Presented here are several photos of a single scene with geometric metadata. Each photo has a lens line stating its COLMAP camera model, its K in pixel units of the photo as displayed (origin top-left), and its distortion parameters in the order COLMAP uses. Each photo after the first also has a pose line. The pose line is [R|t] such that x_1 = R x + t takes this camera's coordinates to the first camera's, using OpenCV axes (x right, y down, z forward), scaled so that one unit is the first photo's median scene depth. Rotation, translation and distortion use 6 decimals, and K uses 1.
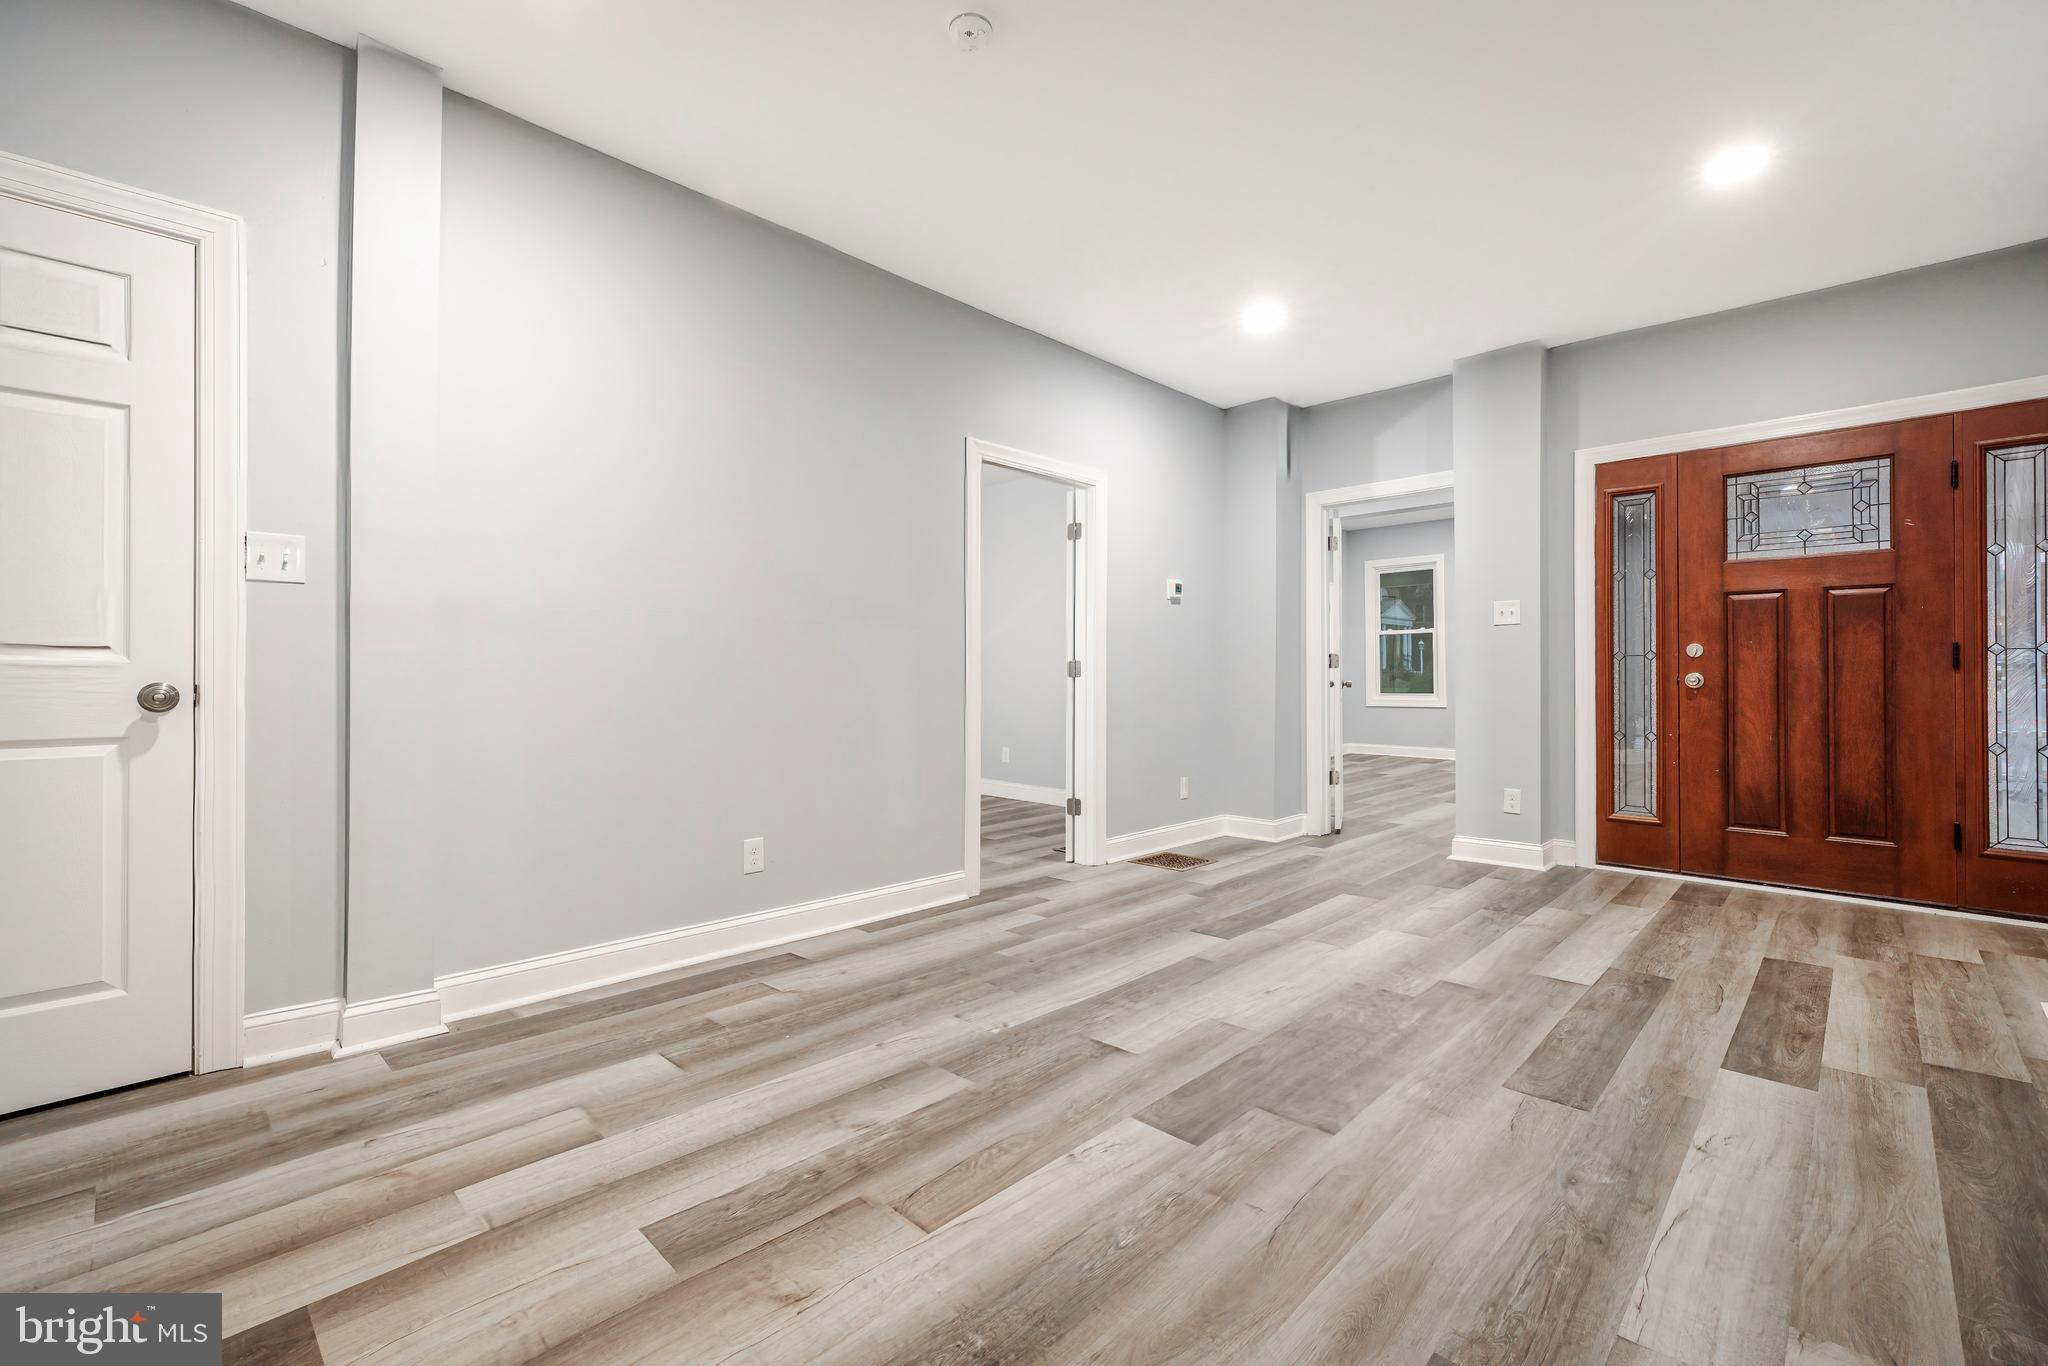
lens RADIAL K [[874.2, 0, 994.9], [0, 874.2, 652.5], [0, 0, 1]] dist [0.001884, 0.000082]
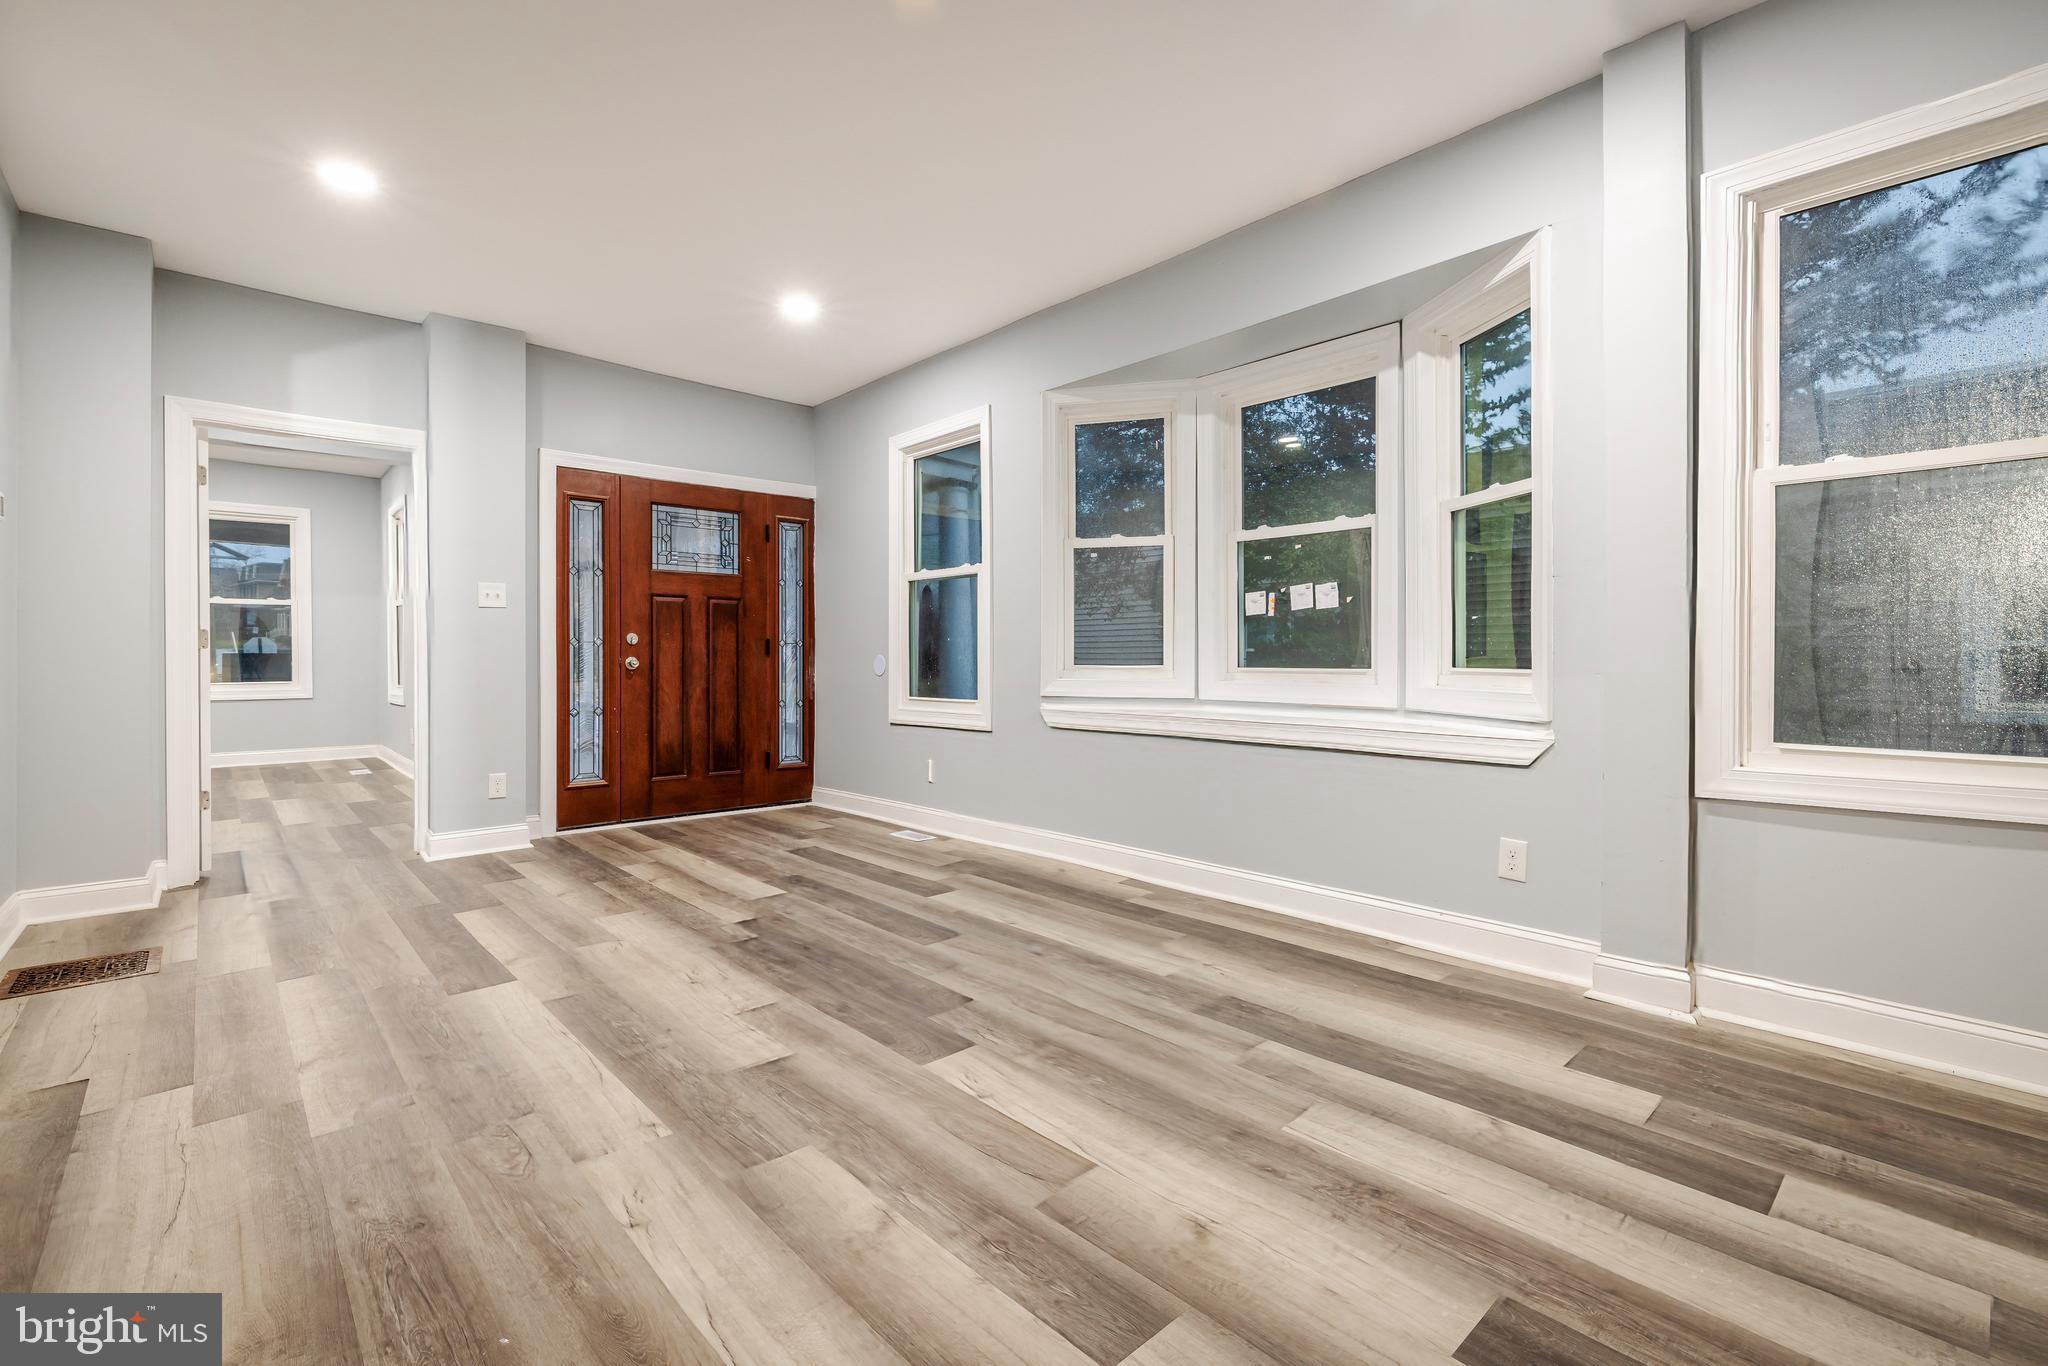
lens RADIAL K [[910.2, 0, 1028.5], [0, 910.2, 666.8], [0, 0, 1]] dist [0.003913, 0.000353]
pose [[0.031230, -0.007418, 0.999485, -0.513820], [-0.027298, 0.999593, 0.008271, 0.012156], [-0.999139, -0.027542, 0.031015, 0.448830]]
